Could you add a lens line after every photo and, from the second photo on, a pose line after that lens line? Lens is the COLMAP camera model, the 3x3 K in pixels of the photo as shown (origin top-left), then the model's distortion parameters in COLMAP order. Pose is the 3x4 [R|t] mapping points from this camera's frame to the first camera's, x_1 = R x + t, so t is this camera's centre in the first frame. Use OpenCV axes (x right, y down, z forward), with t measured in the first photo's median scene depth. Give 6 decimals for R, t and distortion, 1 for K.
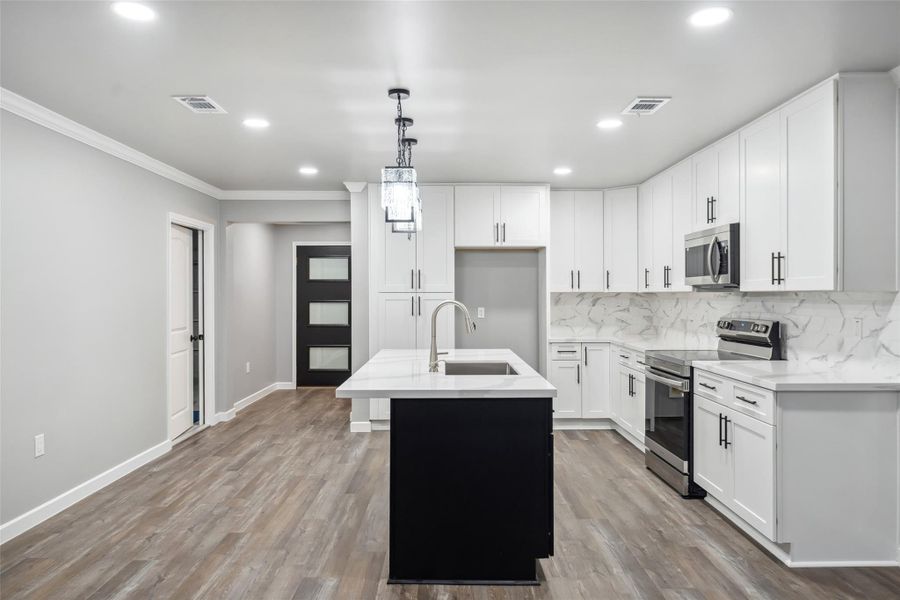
lens RADIAL K [[607.3, 0, 450.0], [0, 607.3, 300.0], [0, 0, 1]] dist [0.003195, 0.001258]
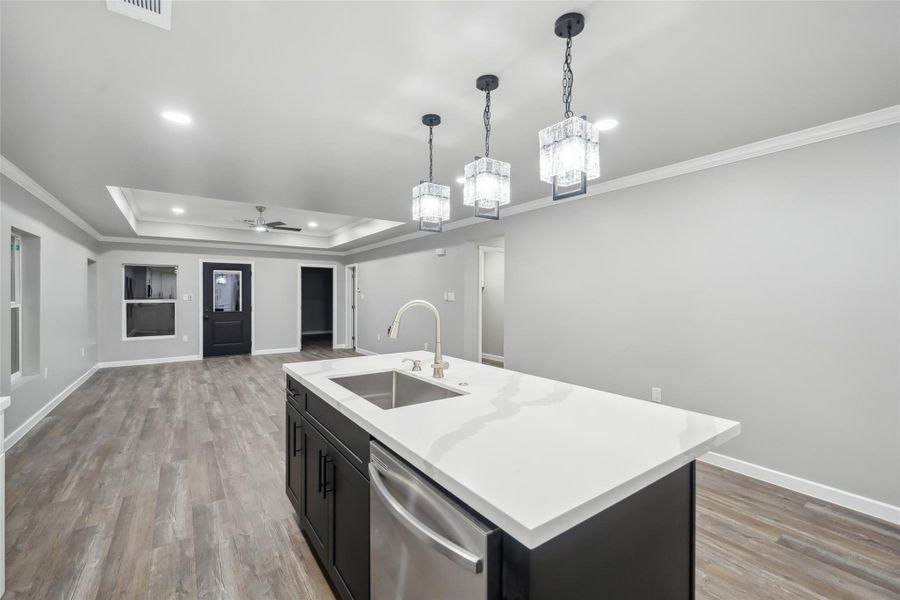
lens RADIAL K [[384.5, 0, 446.6], [0, 384.5, 304.2], [0, 0, 1]] dist [0.001266, 0.000267]
pose [[-0.824852, 0.014427, -0.565164, 0.216749], [-0.004625, 0.999469, 0.032262, -0.007408], [0.565330, 0.029225, -0.824347, 1.169413]]
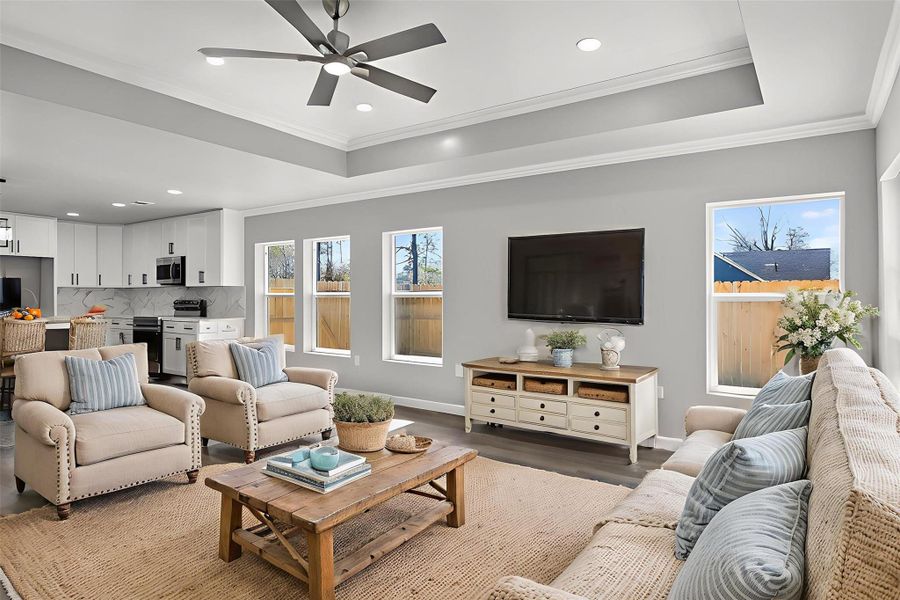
lens RADIAL K [[499.3, 0, 503.2], [0, 499.3, 294.0], [0, 0, 1]] dist [0.000988, 0.000056]
pose [[0.535480, 0.004385, 0.844537, -0.410495], [0.006930, 0.999930, -0.009586, 0.035494], [-0.844520, 0.010985, 0.535412, -0.887653]]
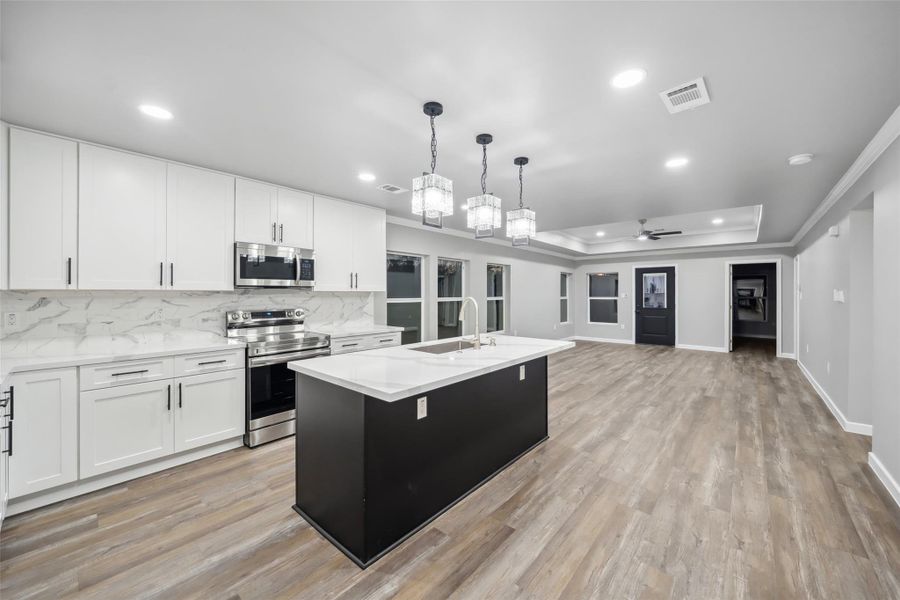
lens RADIAL K [[340.7, 0, 456.2], [0, 340.7, 292.0], [0, 0, 1]] dist [-0.000085, -0.000003]
pose [[-0.751484, 0.003536, 0.659742, -0.381305], [0.006791, 0.999974, 0.002376, -0.010041], [-0.659717, 0.006266, -0.751488, 1.268117]]
